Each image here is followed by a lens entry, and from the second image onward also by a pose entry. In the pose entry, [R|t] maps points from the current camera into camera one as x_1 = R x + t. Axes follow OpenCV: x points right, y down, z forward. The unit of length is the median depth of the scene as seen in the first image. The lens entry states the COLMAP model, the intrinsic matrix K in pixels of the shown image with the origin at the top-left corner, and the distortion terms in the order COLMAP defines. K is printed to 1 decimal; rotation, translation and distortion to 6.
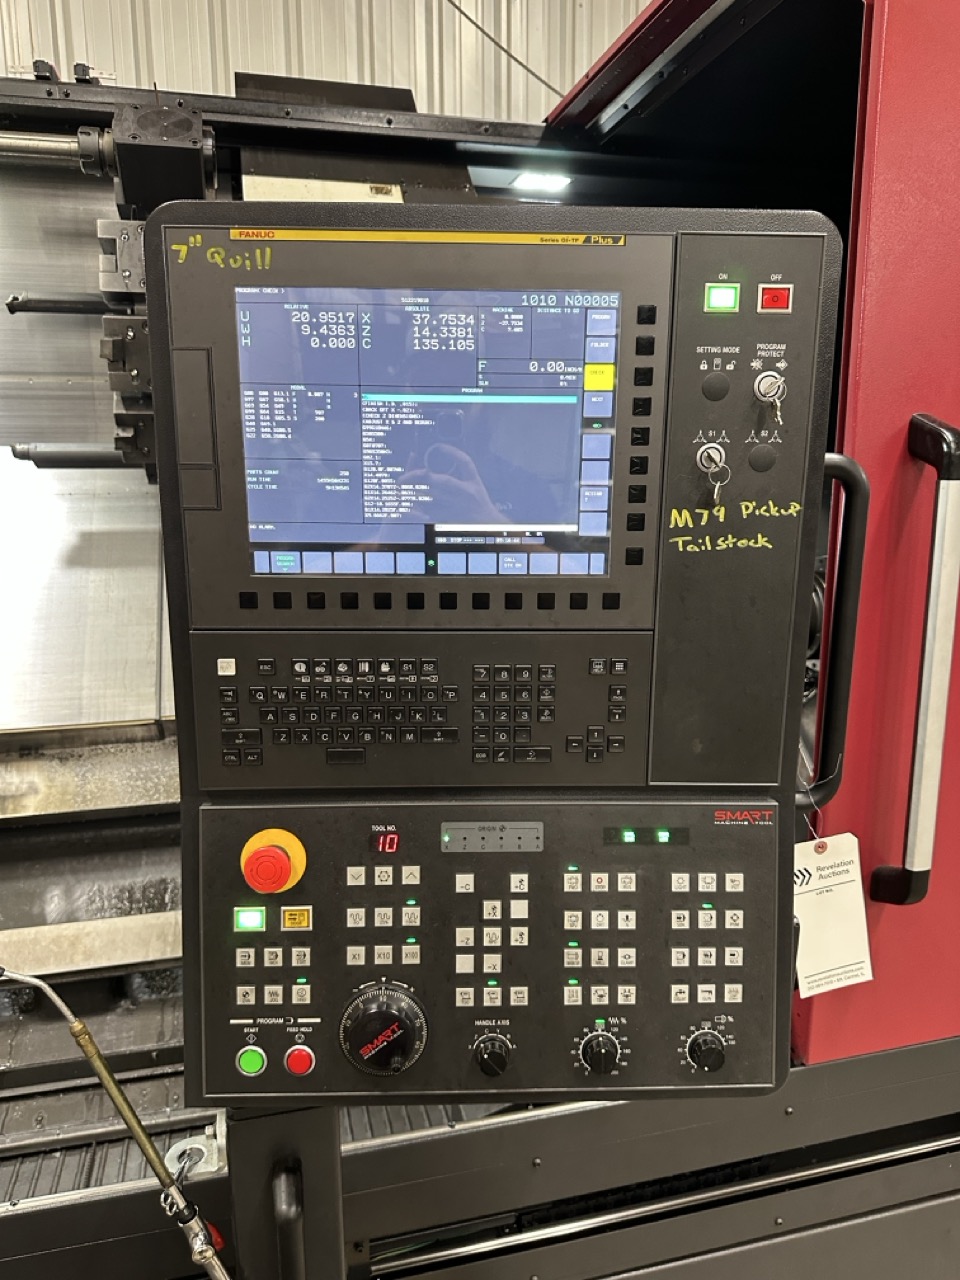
lens RADIAL K [[902.7, 0, 486.9], [0, 902.7, 635.6], [0, 0, 1]] dist [0.086868, -0.131474]
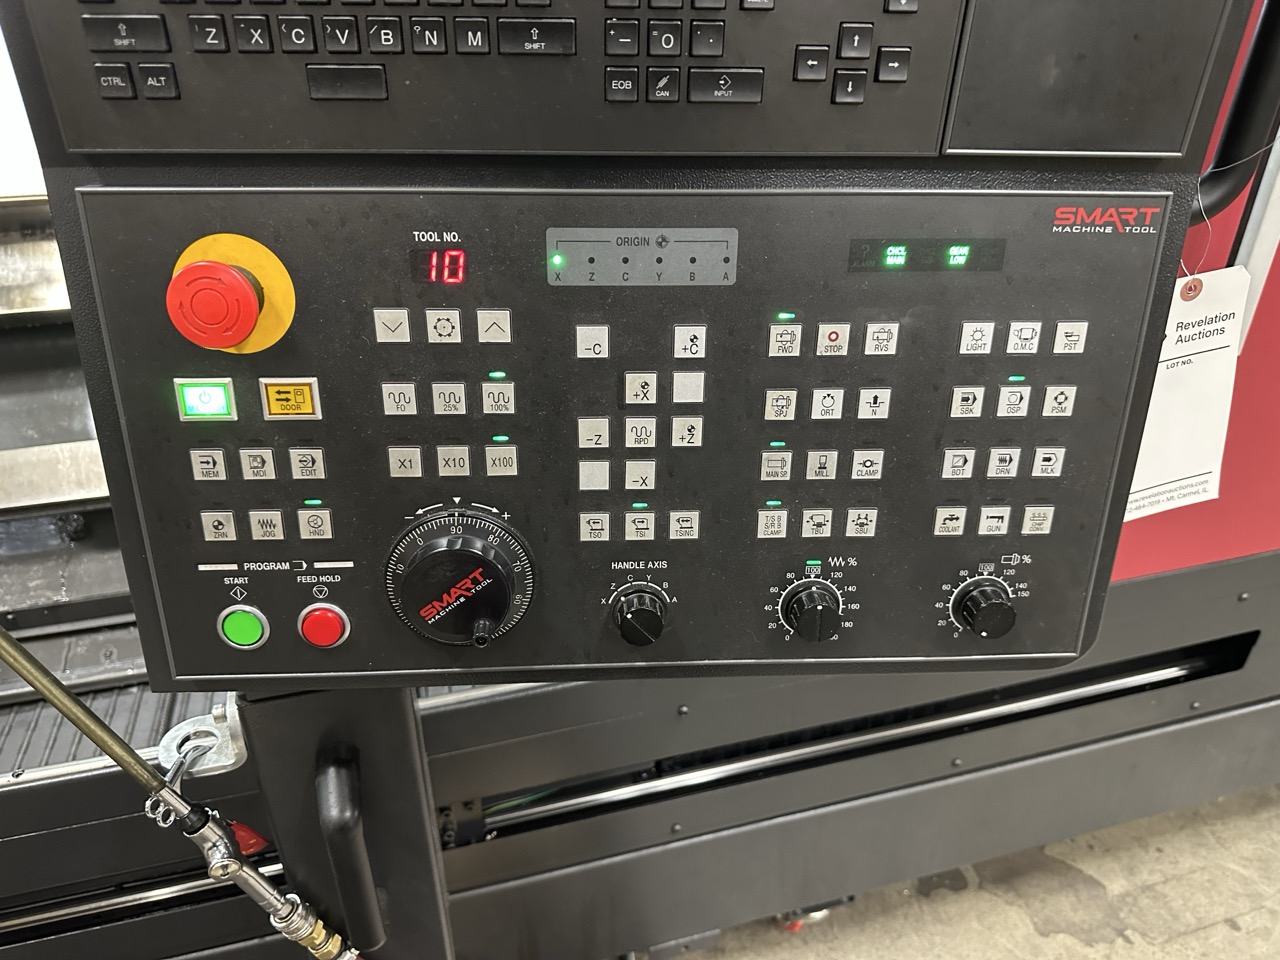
lens RADIAL K [[909.0, 0, 632.6], [0, 909.0, 473.4], [0, 0, 1]] dist [0.091879, -0.140097]
pose [[0.999778, -0.002612, 0.020889, -0.012348], [-0.004245, 0.946873, 0.321581, 0.180326], [-0.020619, -0.321598, 0.946652, 0.471734]]
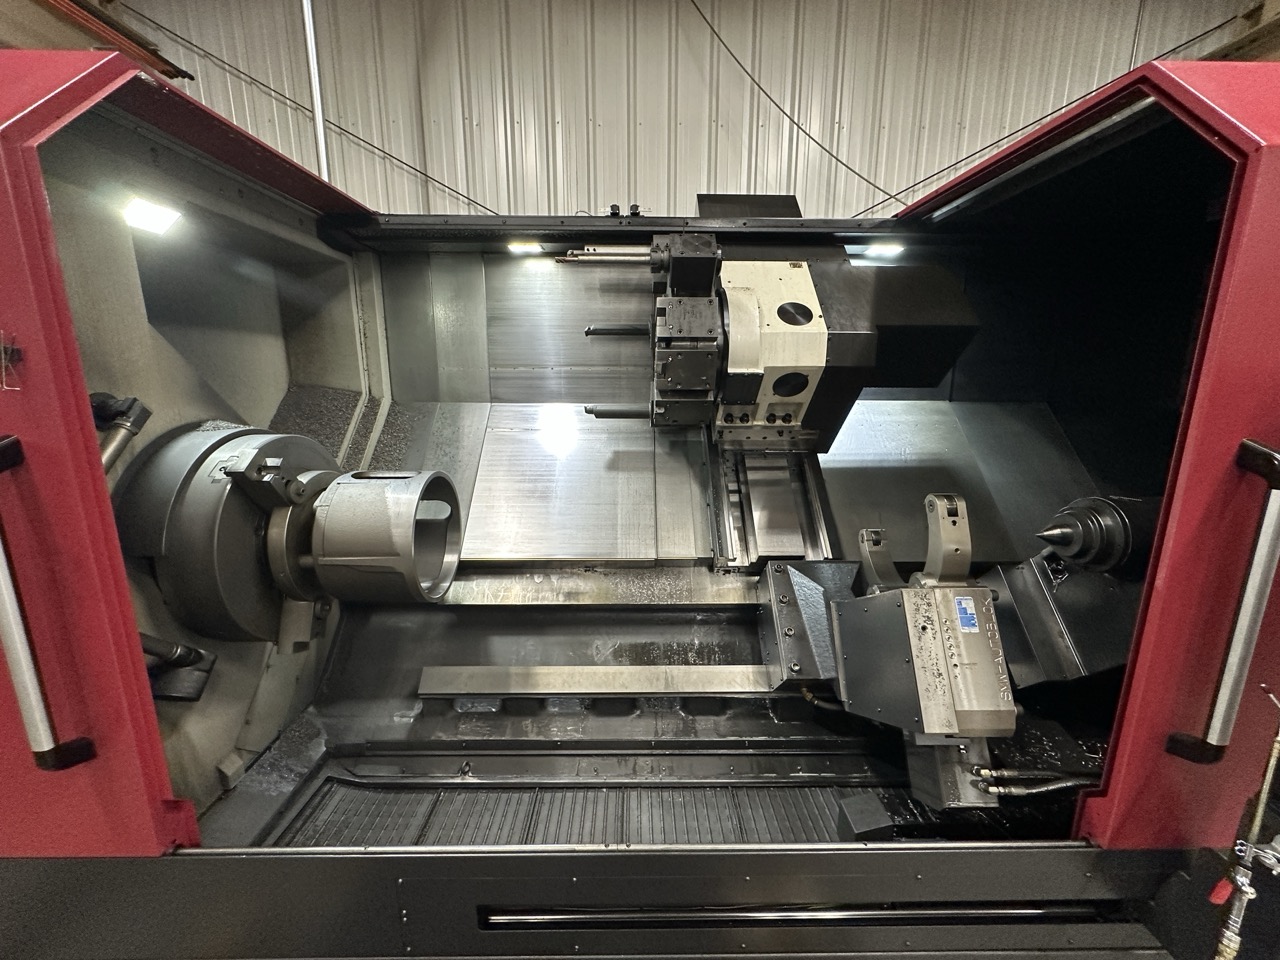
lens RADIAL K [[509.0, 0, 640.8], [0, 509.0, 478.8], [0, 0, 1]] dist [-0.001176, 0.000217]
pose [[0.971496, 0.052963, -0.231064, -0.422746], [-0.051381, 0.998596, 0.012863, -0.211876], [0.231421, -0.000624, 0.972853, -0.021955]]
